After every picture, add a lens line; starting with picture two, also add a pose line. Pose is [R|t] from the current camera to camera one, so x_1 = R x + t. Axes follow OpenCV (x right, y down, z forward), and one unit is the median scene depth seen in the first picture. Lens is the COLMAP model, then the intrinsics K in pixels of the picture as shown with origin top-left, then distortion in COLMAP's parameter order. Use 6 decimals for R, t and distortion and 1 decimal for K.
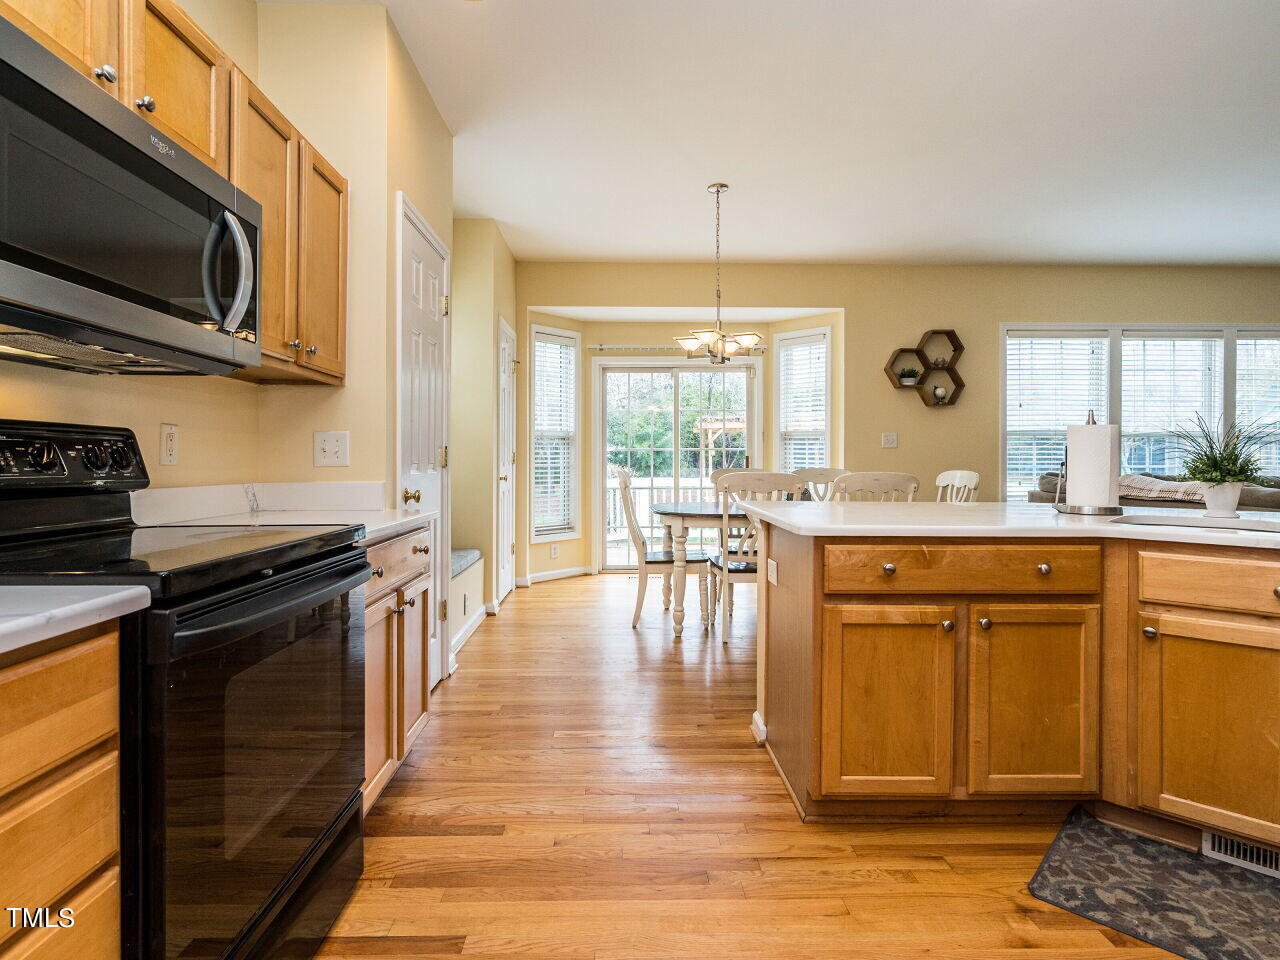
lens RADIAL K [[654.2, 0, 625.5], [0, 654.2, 463.1], [0, 0, 1]] dist [-0.005614, 0.001211]
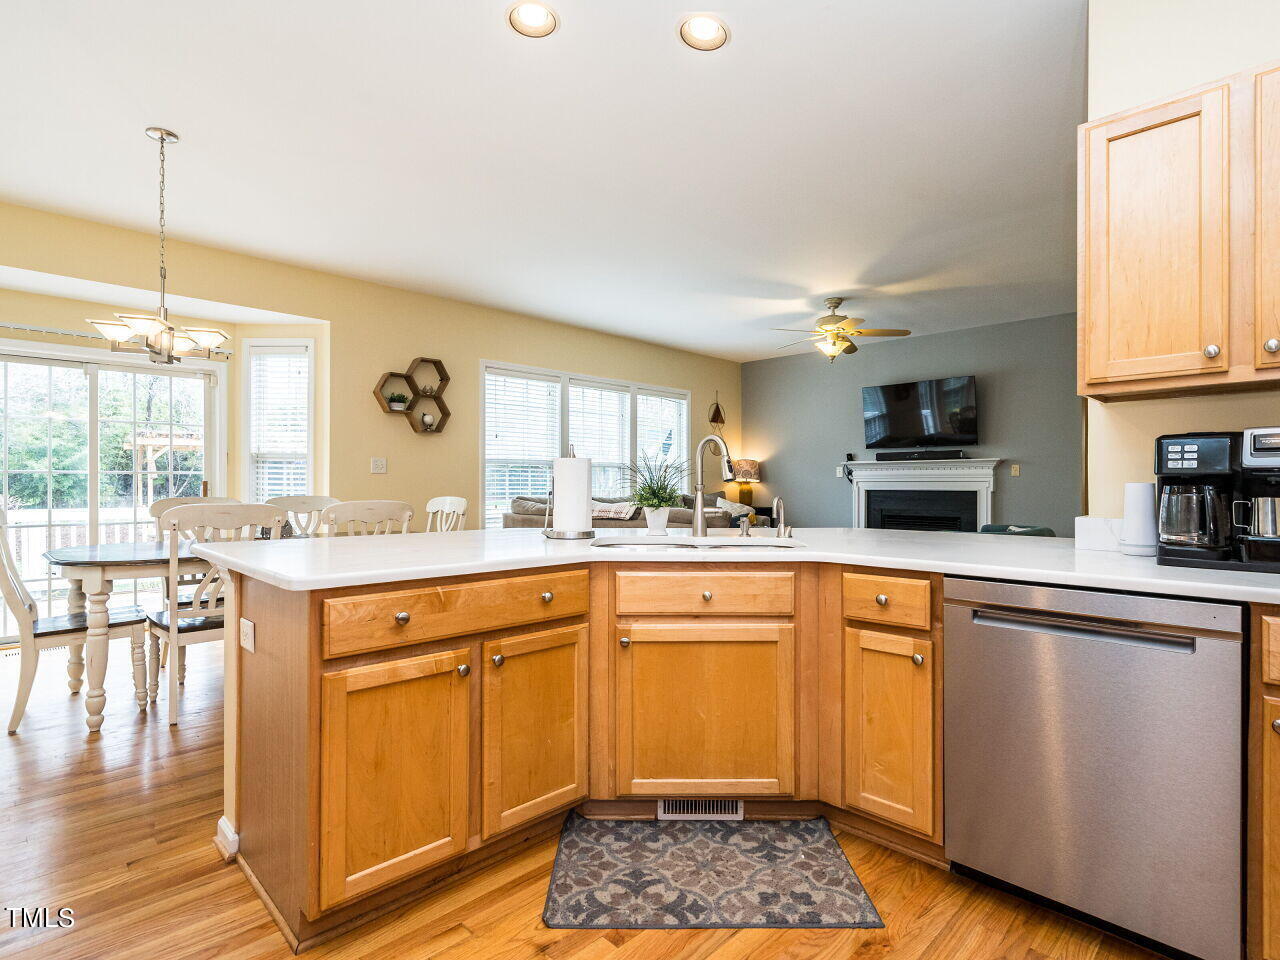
lens RADIAL K [[654.2, 0, 640.3], [0, 654.2, 480.0], [0, 0, 1]] dist [-0.005614, 0.001211]
pose [[0.715212, 0.001790, 0.698906, 0.014148], [0.005389, 0.999953, -0.008075, -0.010740], [-0.698887, 0.009542, 0.715168, 0.107873]]
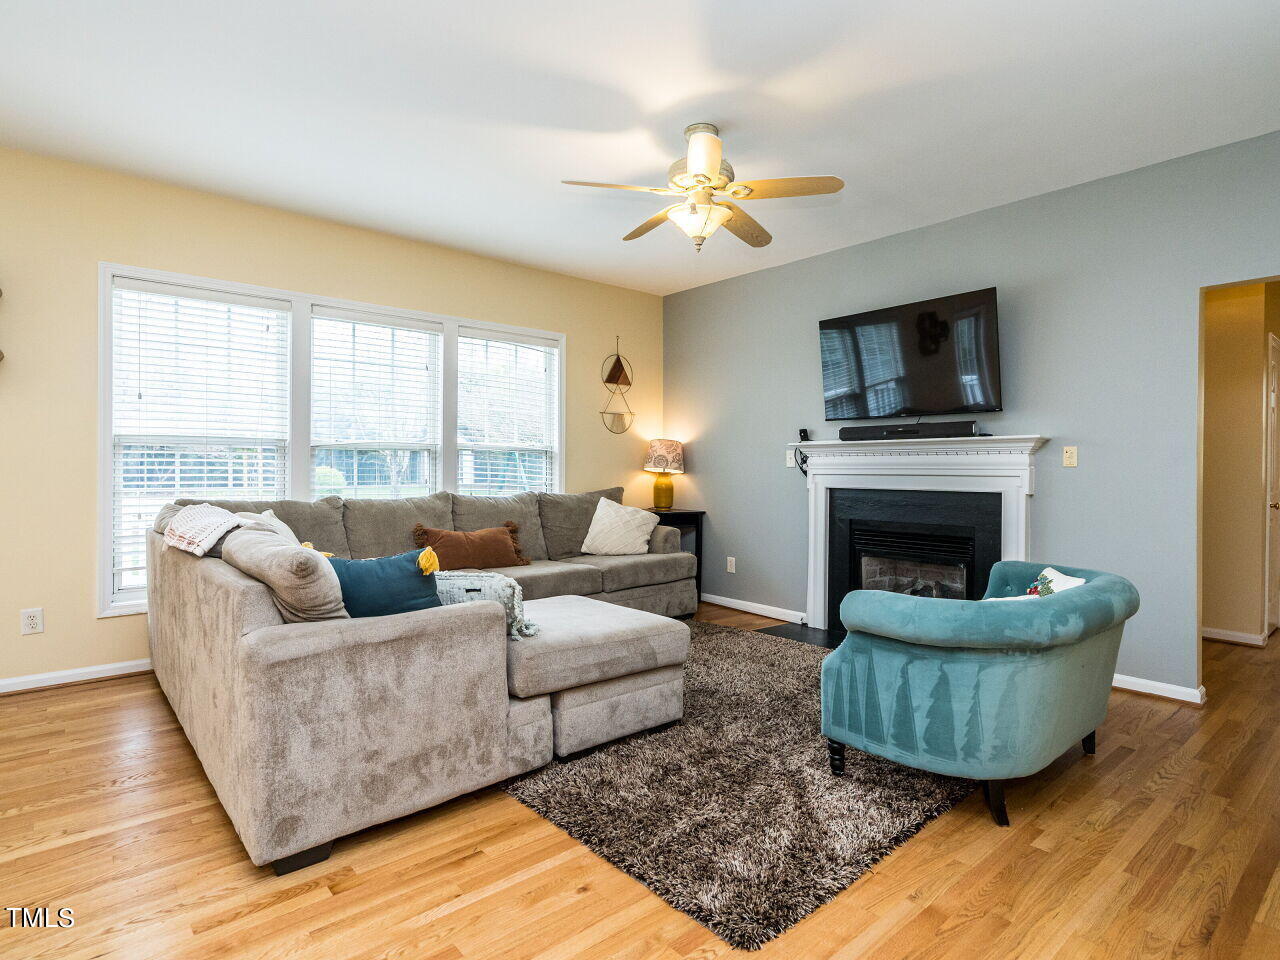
lens RADIAL K [[694.0, 0, 641.3], [0, 694.0, 479.6], [0, 0, 1]] dist [-0.001550, -0.001514]
pose [[0.768392, -0.008321, 0.639926, 1.564471], [0.001120, 0.999931, 0.011658, -0.036522], [-0.639979, -0.008241, 0.768348, 0.429758]]
